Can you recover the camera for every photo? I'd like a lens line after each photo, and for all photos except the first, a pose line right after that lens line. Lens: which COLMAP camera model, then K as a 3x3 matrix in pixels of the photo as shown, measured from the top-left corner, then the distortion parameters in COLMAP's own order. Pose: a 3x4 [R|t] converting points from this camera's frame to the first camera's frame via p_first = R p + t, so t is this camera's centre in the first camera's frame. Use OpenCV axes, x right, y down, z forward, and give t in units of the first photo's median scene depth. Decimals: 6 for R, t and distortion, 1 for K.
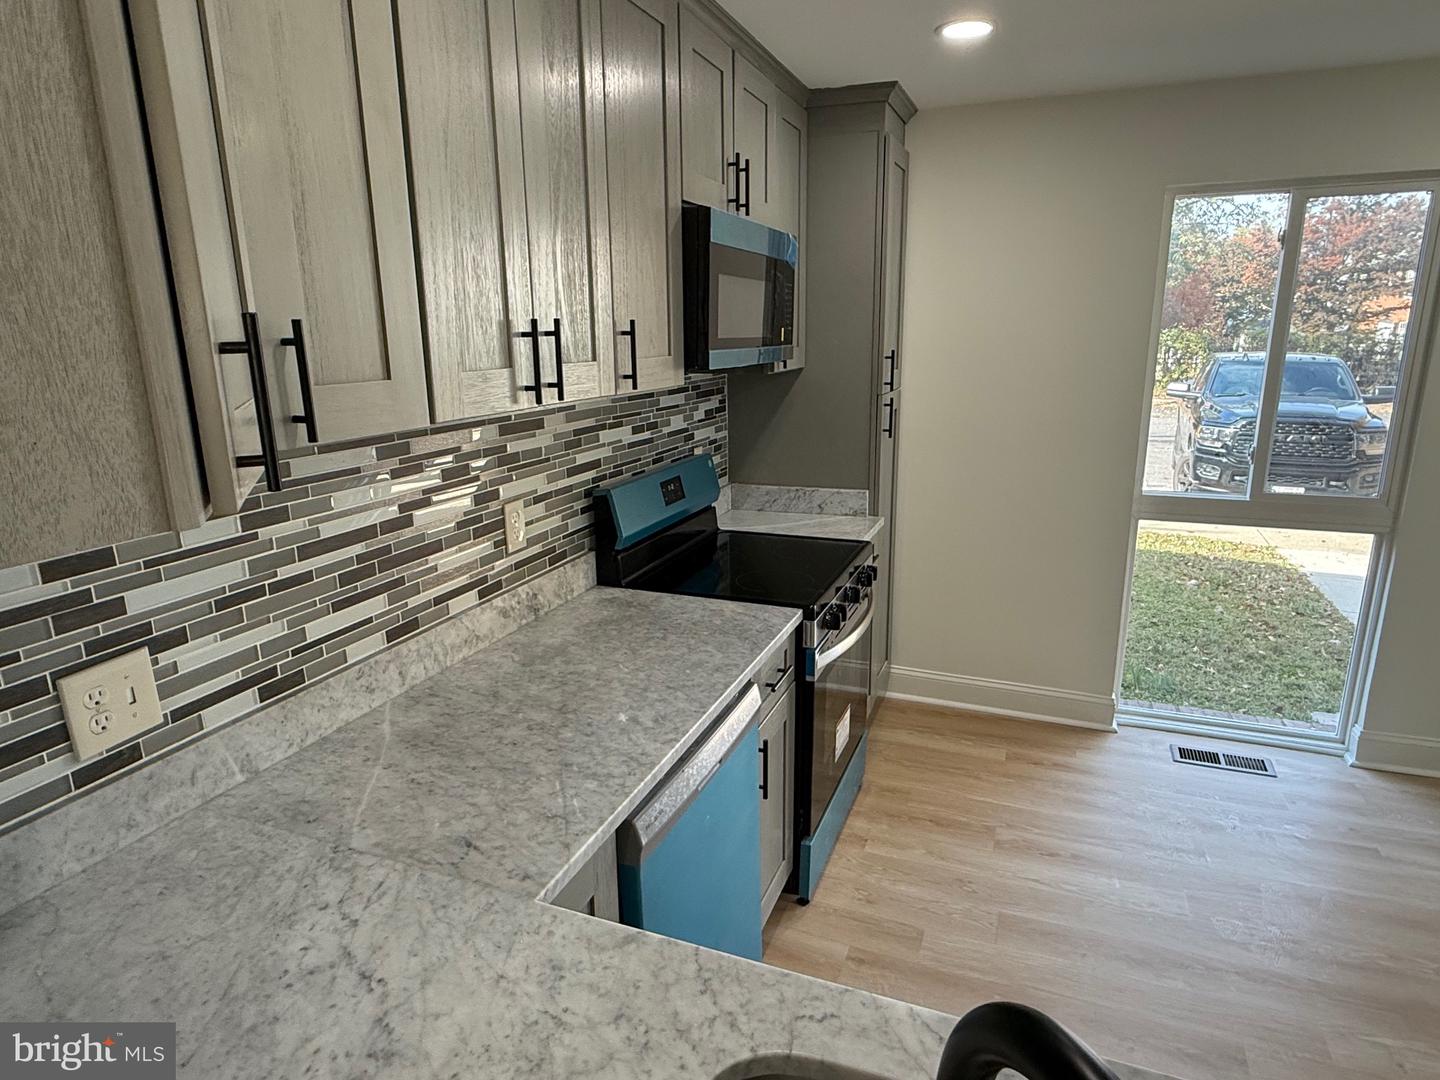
lens RADIAL K [[844.8, 0, 714.6], [0, 844.8, 547.0], [0, 0, 1]] dist [-0.004061, 0.000416]
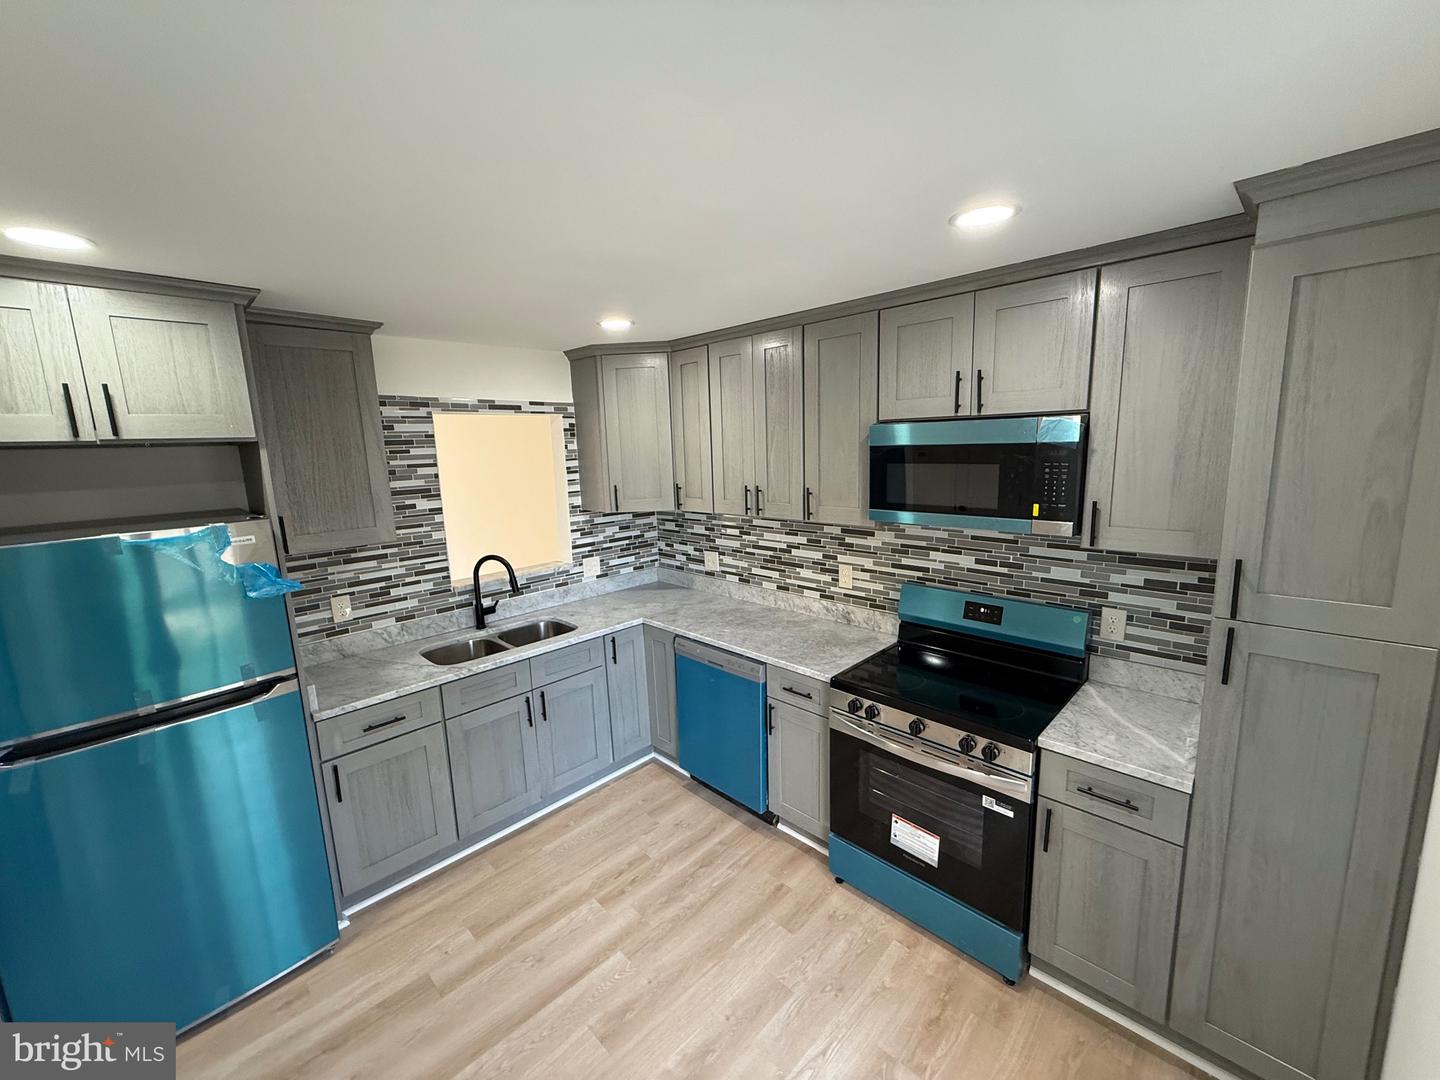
lens RADIAL K [[573.9, 0, 717.9], [0, 573.9, 539.6], [0, 0, 1]] dist [-0.000870, 0.000192]
pose [[-0.386478, 0.179366, -0.904689, 1.319688], [-0.193833, 0.943204, 0.269806, -0.492624], [0.901701, 0.279632, -0.329760, 1.306830]]
